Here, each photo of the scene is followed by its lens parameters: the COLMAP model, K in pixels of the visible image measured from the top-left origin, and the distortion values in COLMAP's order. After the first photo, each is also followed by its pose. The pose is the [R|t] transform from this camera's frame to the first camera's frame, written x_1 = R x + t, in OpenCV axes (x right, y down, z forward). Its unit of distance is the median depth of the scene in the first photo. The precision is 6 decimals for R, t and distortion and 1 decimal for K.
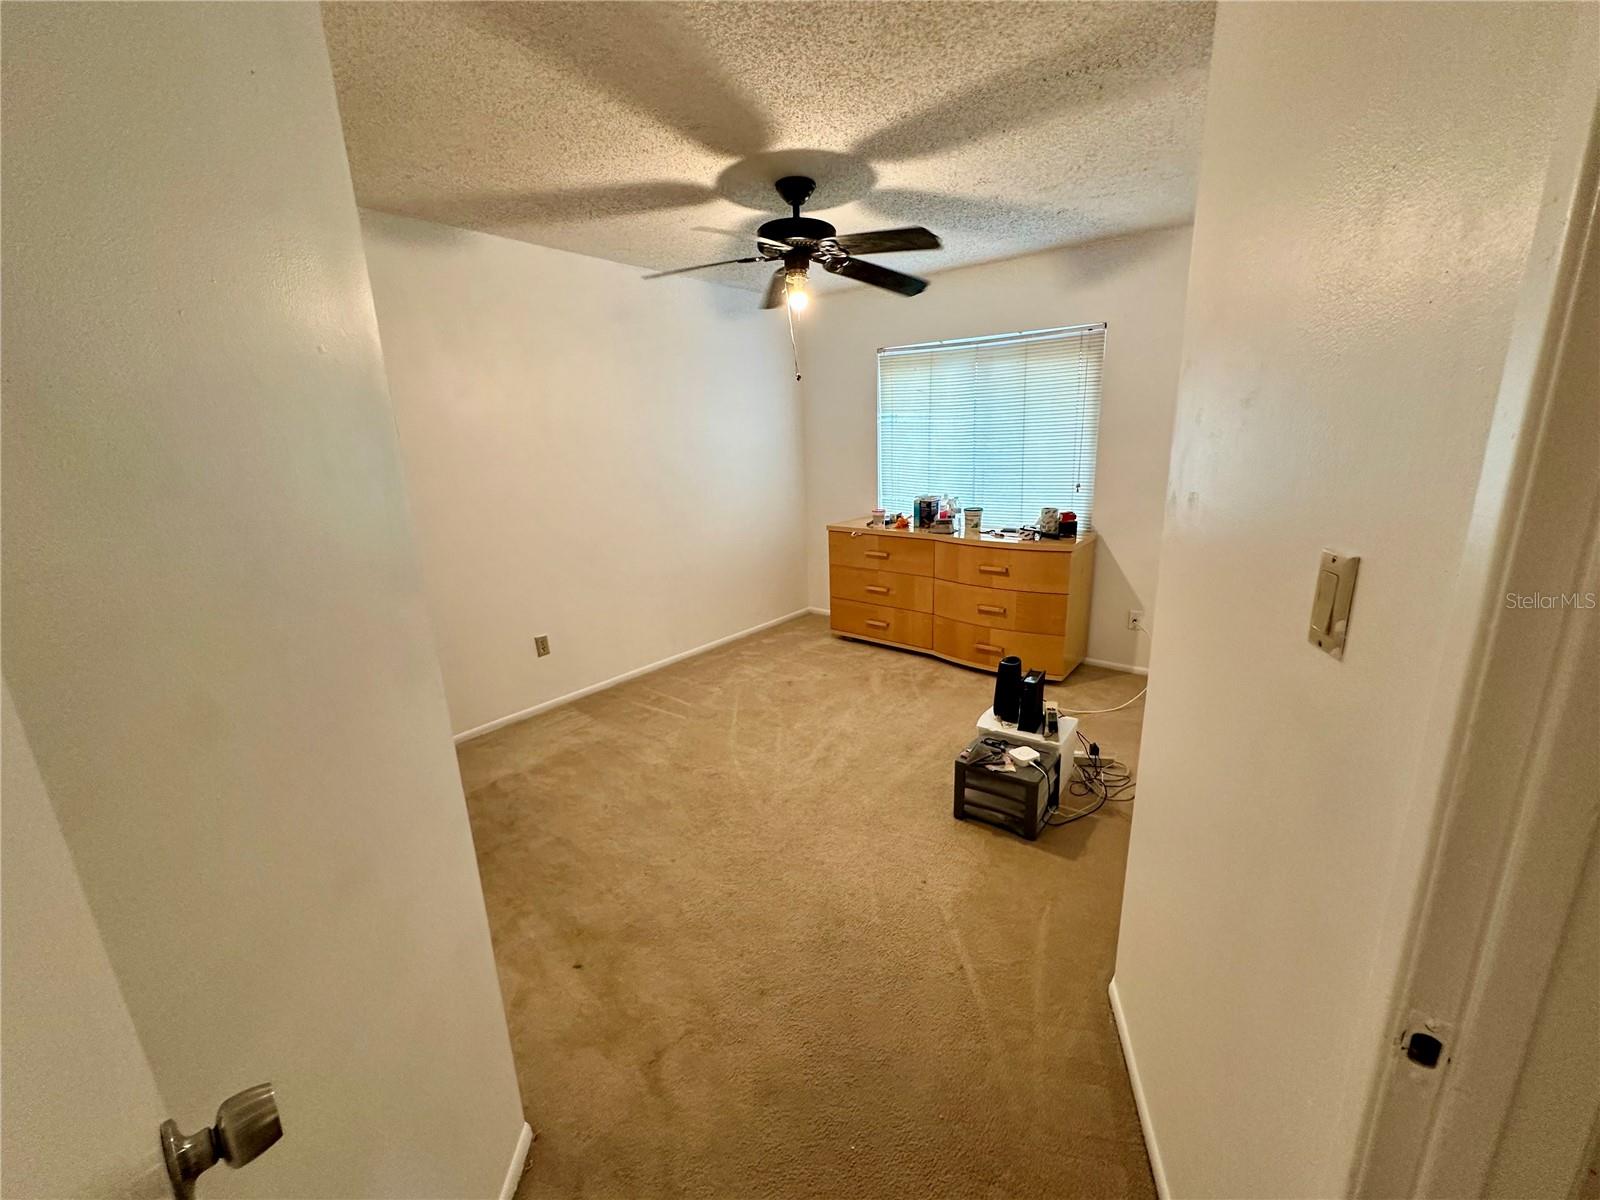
lens RADIAL K [[640.6, 0, 800.0], [0, 640.6, 600.0], [0, 0, 1]] dist [-0.000779, -0.000098]
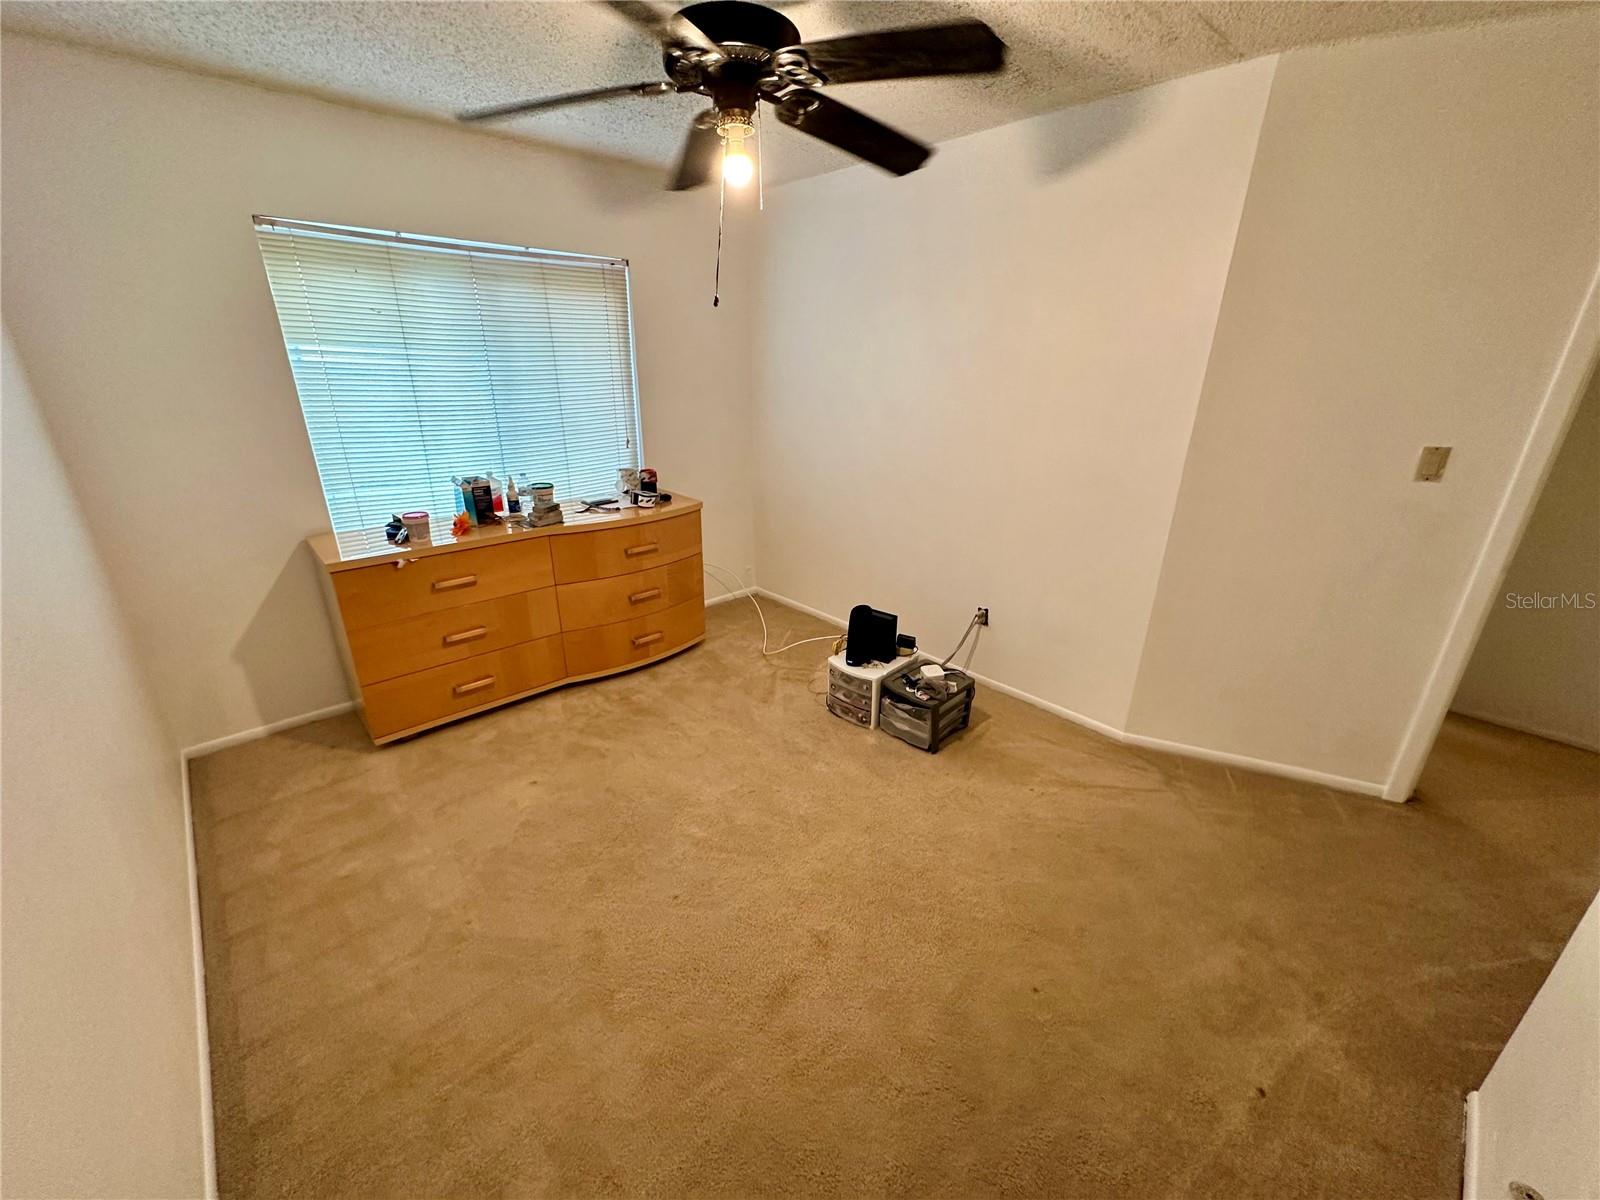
lens RADIAL K [[638.4, 0, 800.0], [0, 638.4, 600.0], [0, 0, 1]] dist [-0.001363, -0.000128]
pose [[0.167322, -0.326937, 0.930116, -0.440197], [0.238561, 0.928807, 0.283561, -0.162529], [-0.956604, 0.174443, 0.233404, 0.570839]]
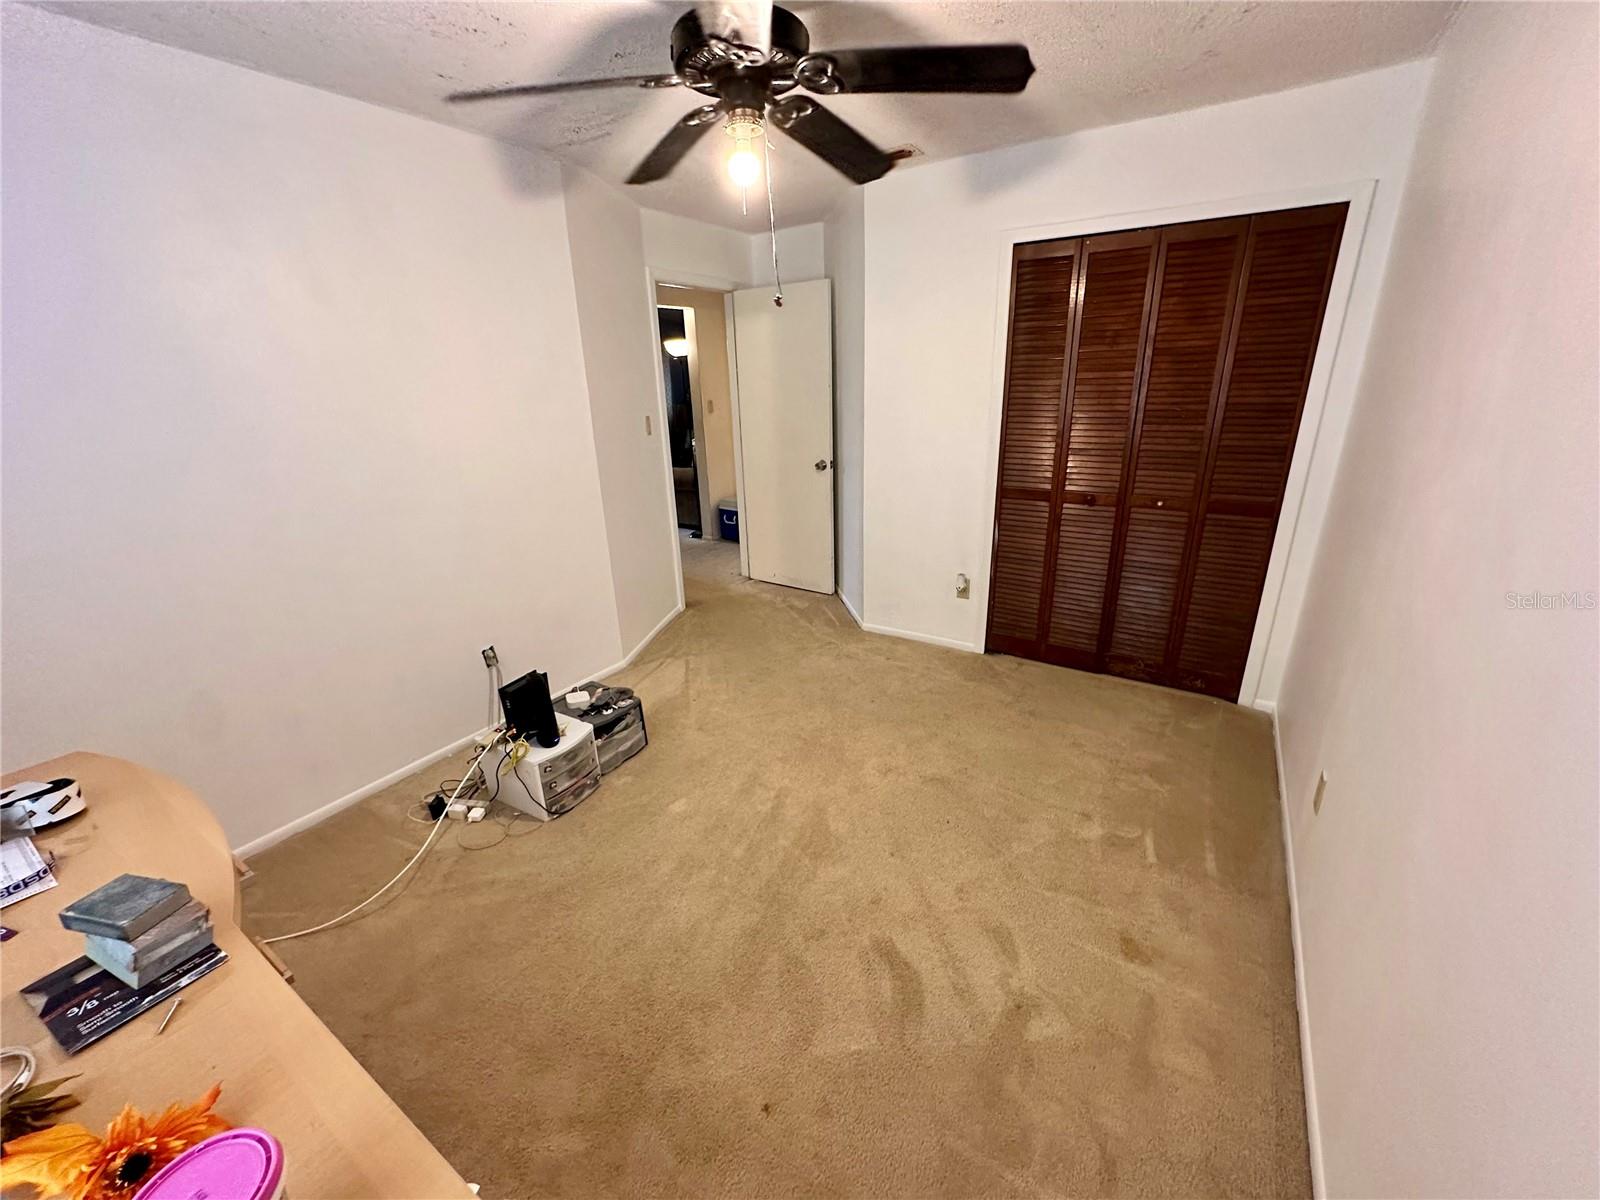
lens RADIAL K [[640.6, 0, 800.0], [0, 640.6, 600.0], [0, 0, 1]] dist [-0.000779, -0.000098]
pose [[-0.994879, 0.088662, -0.048524, 0.028102], [0.046220, 0.826048, 0.561701, -0.312070], [0.089885, 0.556582, -0.825916, 1.153657]]
